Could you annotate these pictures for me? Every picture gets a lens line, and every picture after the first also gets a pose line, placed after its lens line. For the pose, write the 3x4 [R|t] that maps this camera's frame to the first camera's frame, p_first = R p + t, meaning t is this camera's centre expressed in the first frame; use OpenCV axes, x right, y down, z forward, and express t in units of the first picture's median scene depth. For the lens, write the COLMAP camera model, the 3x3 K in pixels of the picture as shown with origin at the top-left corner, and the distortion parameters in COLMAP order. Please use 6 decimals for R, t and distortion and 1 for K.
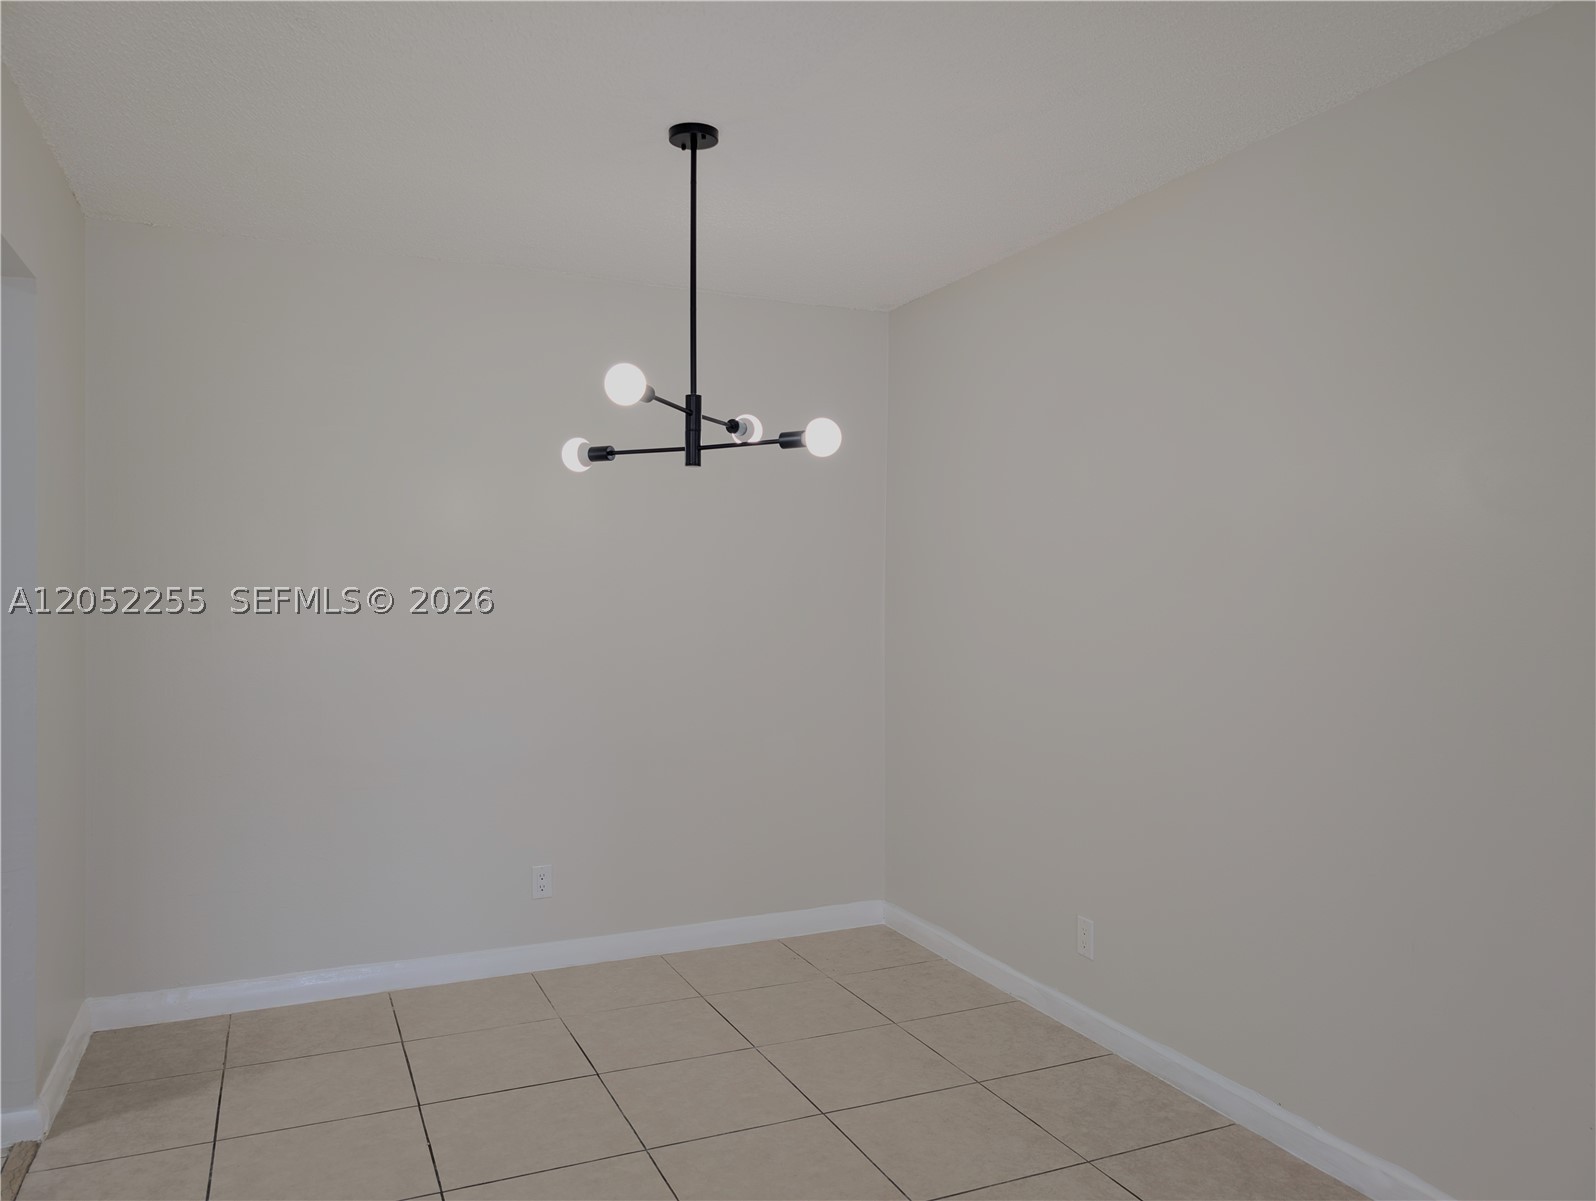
lens RADIAL K [[1151.3, 0, 801.6], [0, 1151.3, 595.2], [0, 0, 1]] dist [0.002753, -0.000647]
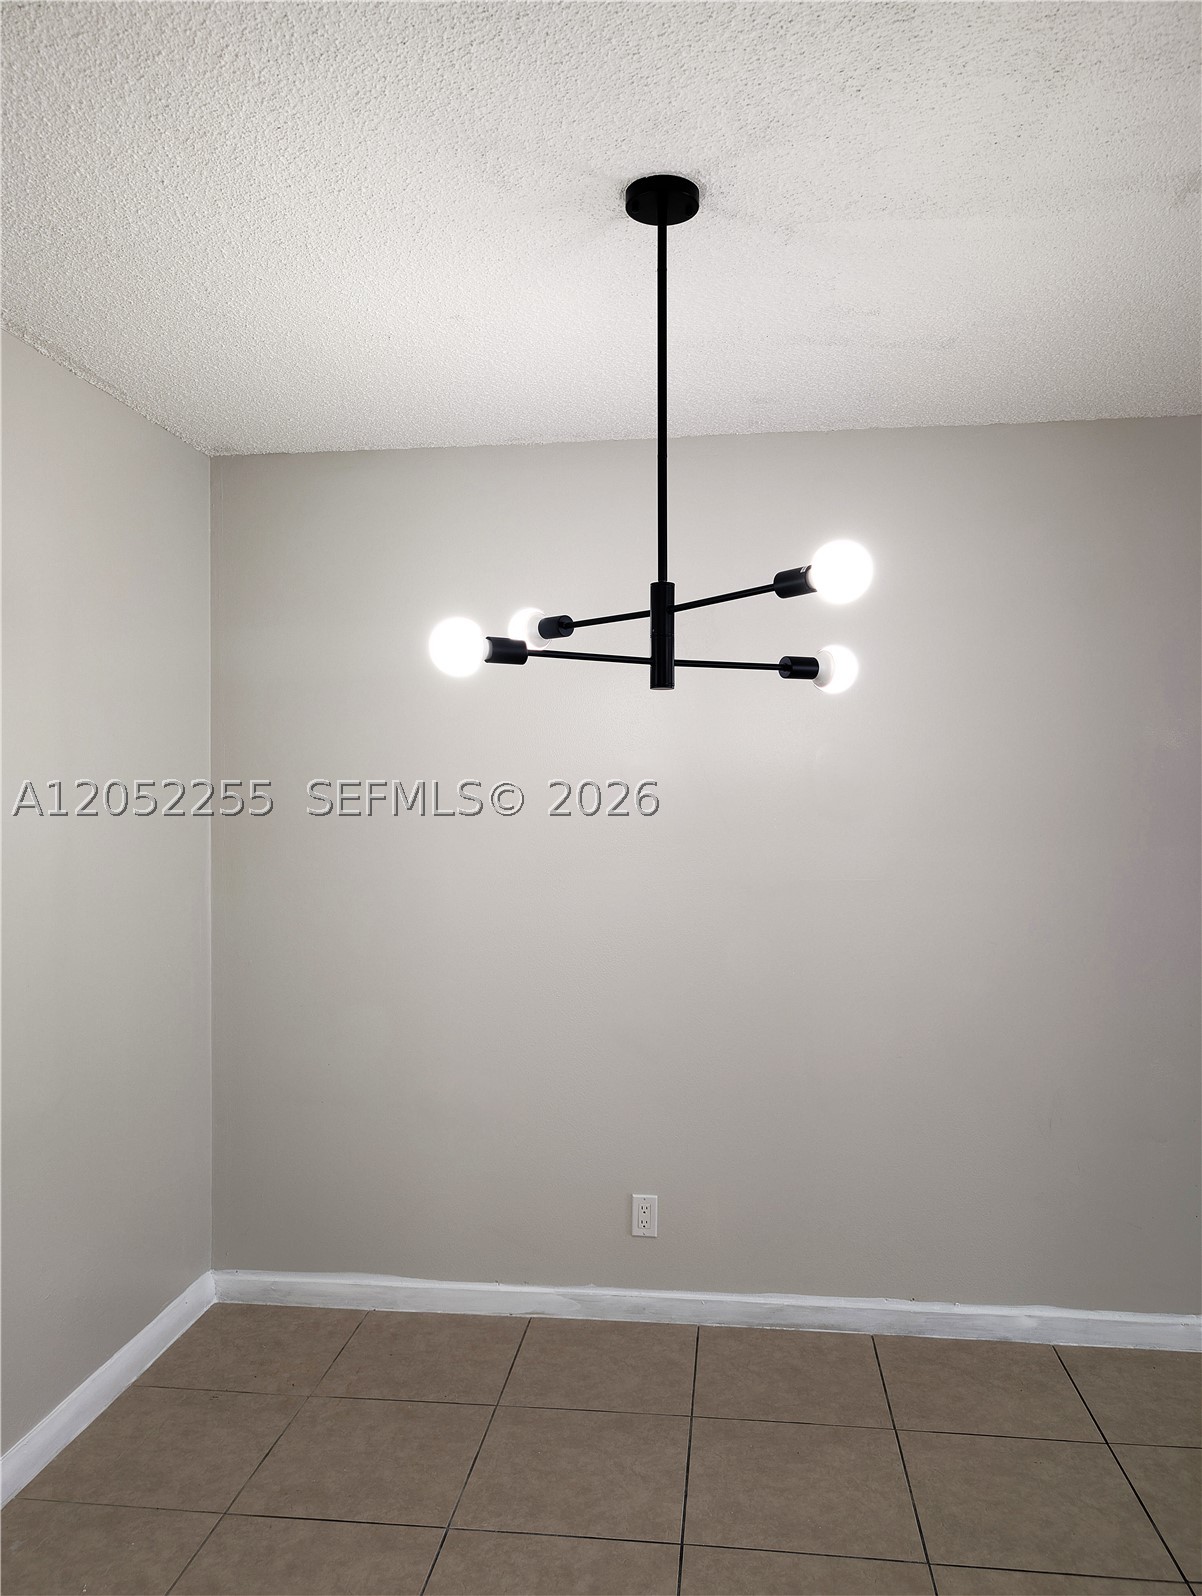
lens RADIAL K [[1151.3, 0, 601.0], [0, 1151.3, 798.0], [0, 0, 1]] dist [0.002753, -0.000647]
pose [[0.516027, -0.006941, 0.856544, -0.653699], [0.013080, 0.999914, 0.000222, -0.045192], [-0.856472, 0.011089, 0.516074, 0.639147]]
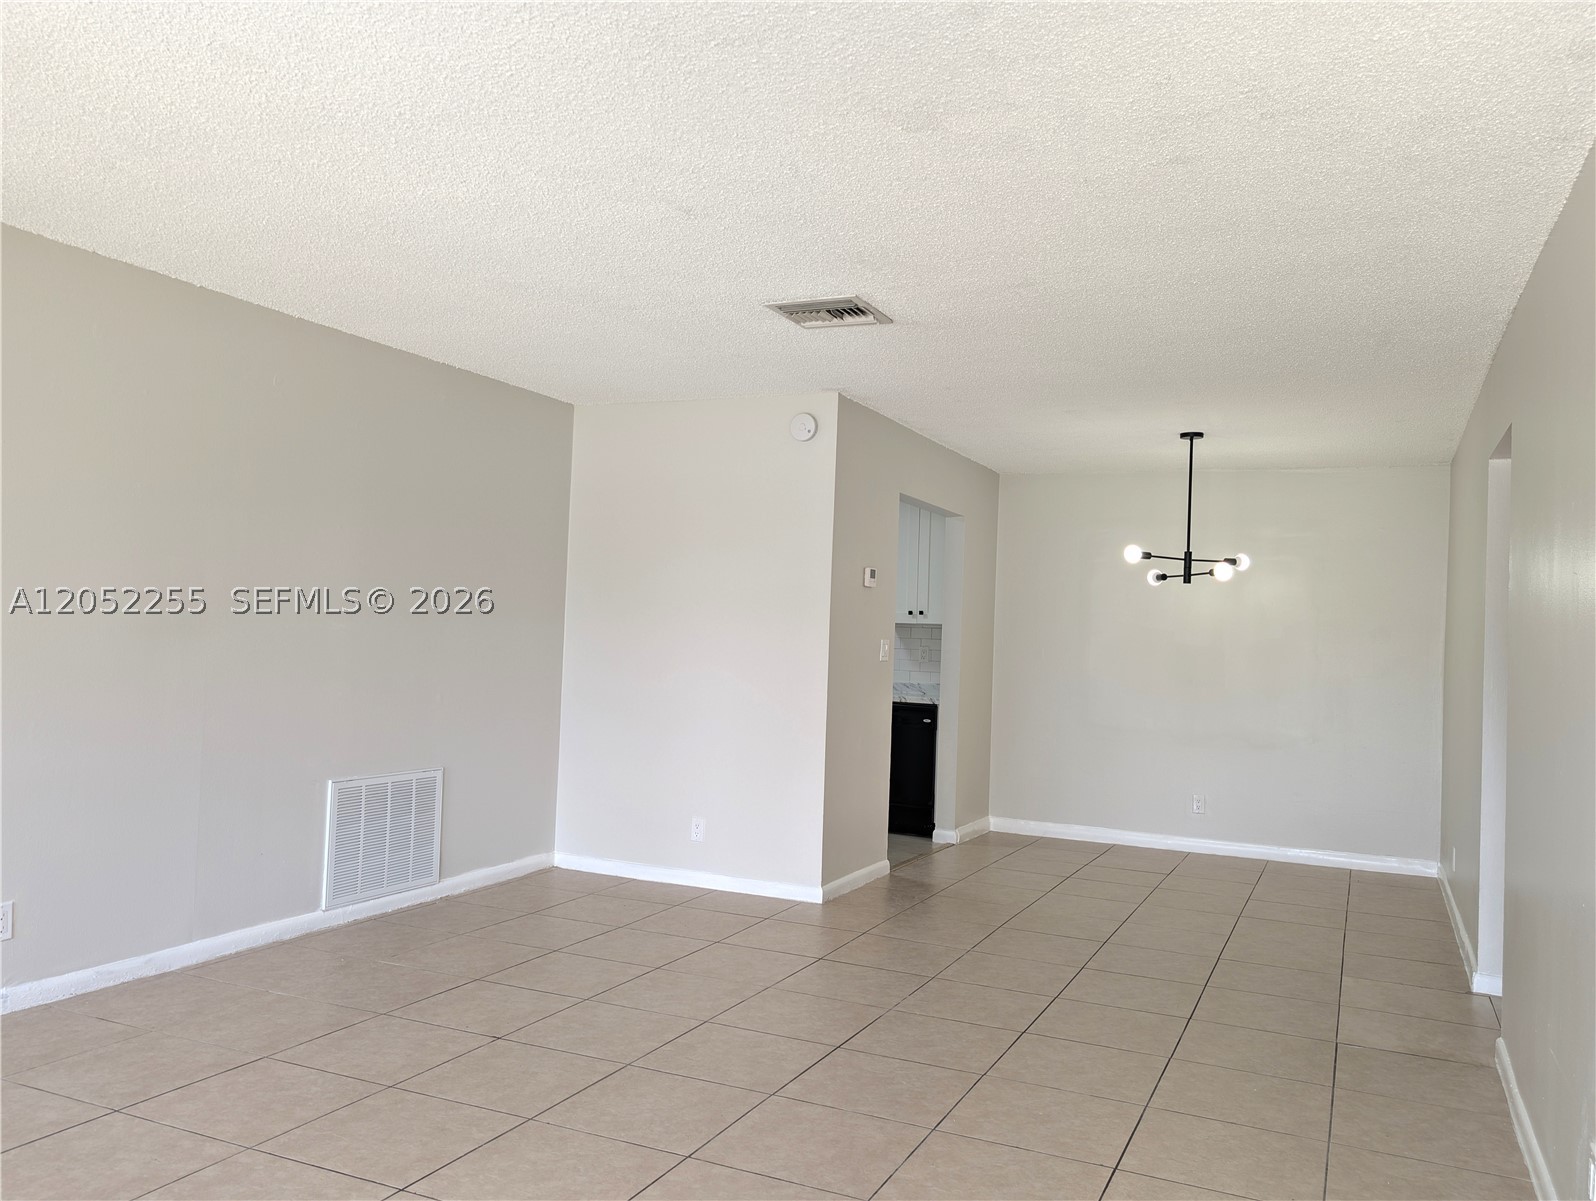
lens RADIAL K [[1215.3, 0, 798.0], [0, 1215.3, 600.5], [0, 0, 1]] dist [0.010457, 0.003162]
pose [[0.651577, -0.002927, -0.758577, 1.118795], [-0.040090, 0.998462, -0.038288, 0.037902], [0.757523, 0.055359, 0.650457, -1.018982]]
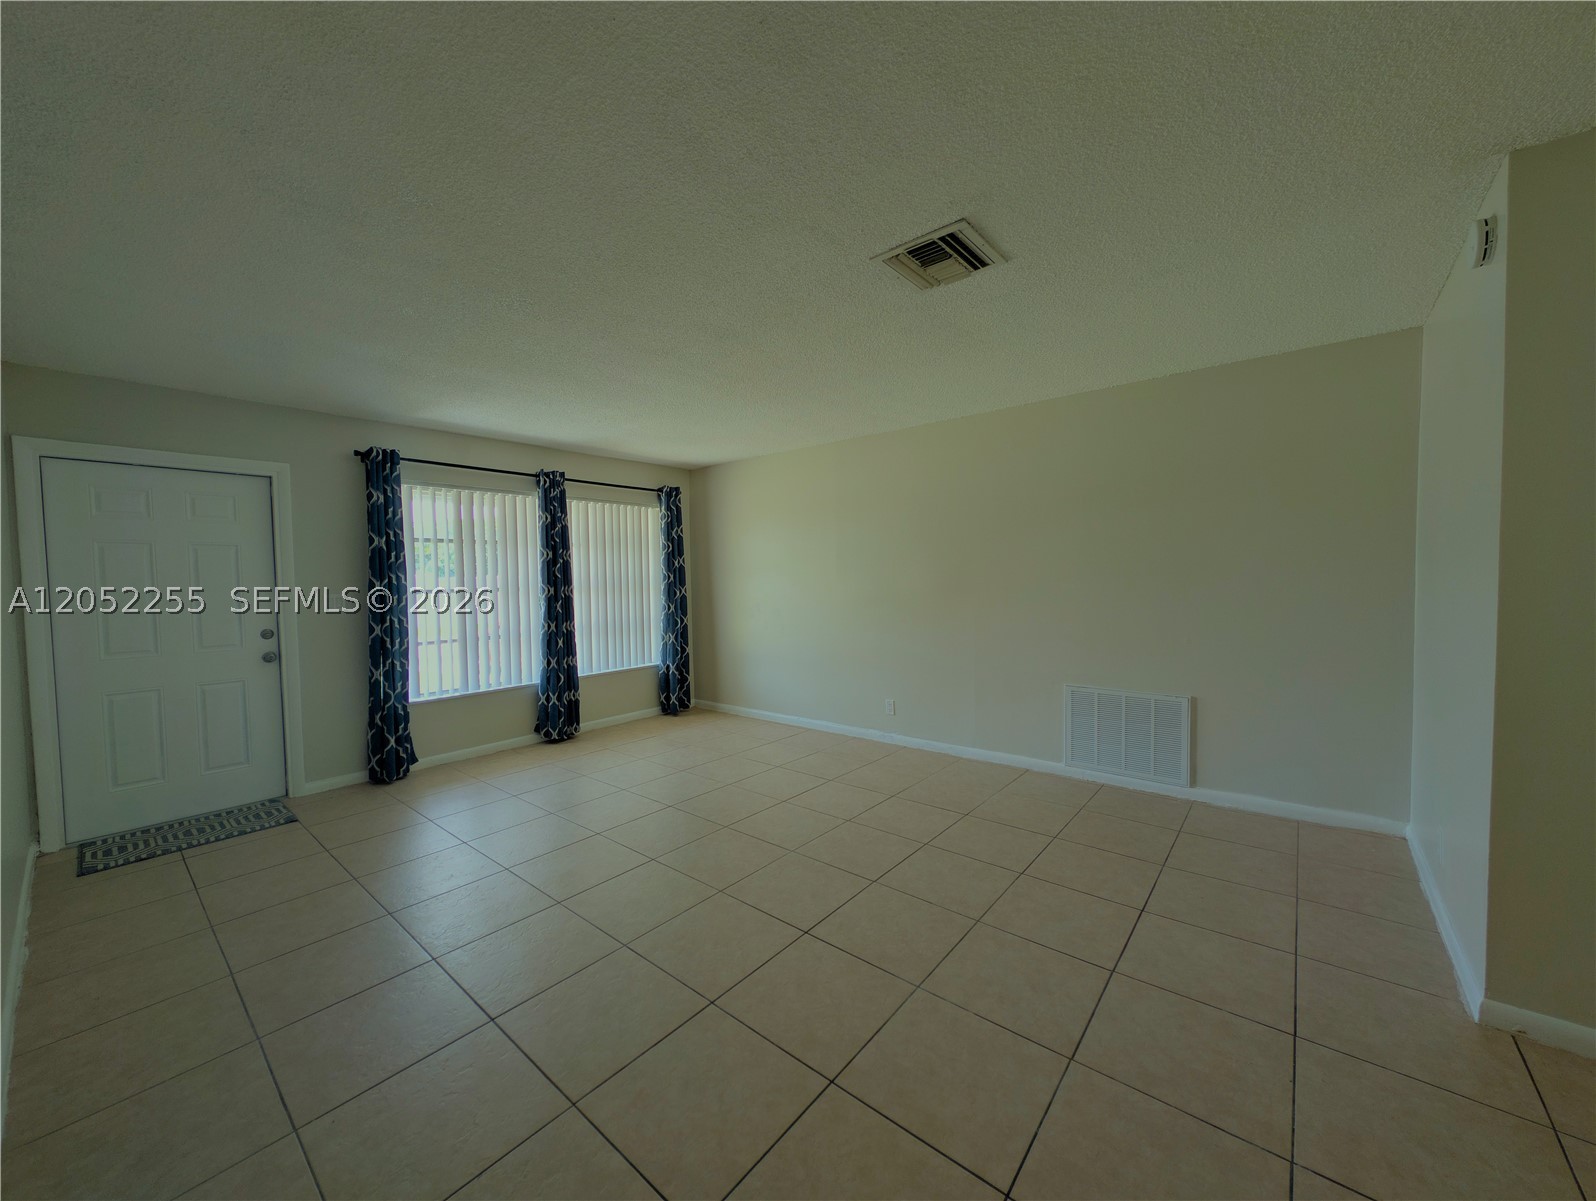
lens RADIAL K [[602.5, 0, 808.5], [0, 602.5, 601.1], [0, 0, 1]] dist [-0.000326, 0.000058]
pose [[-0.898835, 0.025712, -0.437532, 0.501296], [0.005767, 0.998885, 0.046854, 0.002939], [0.438249, 0.039591, -0.897981, 0.517158]]
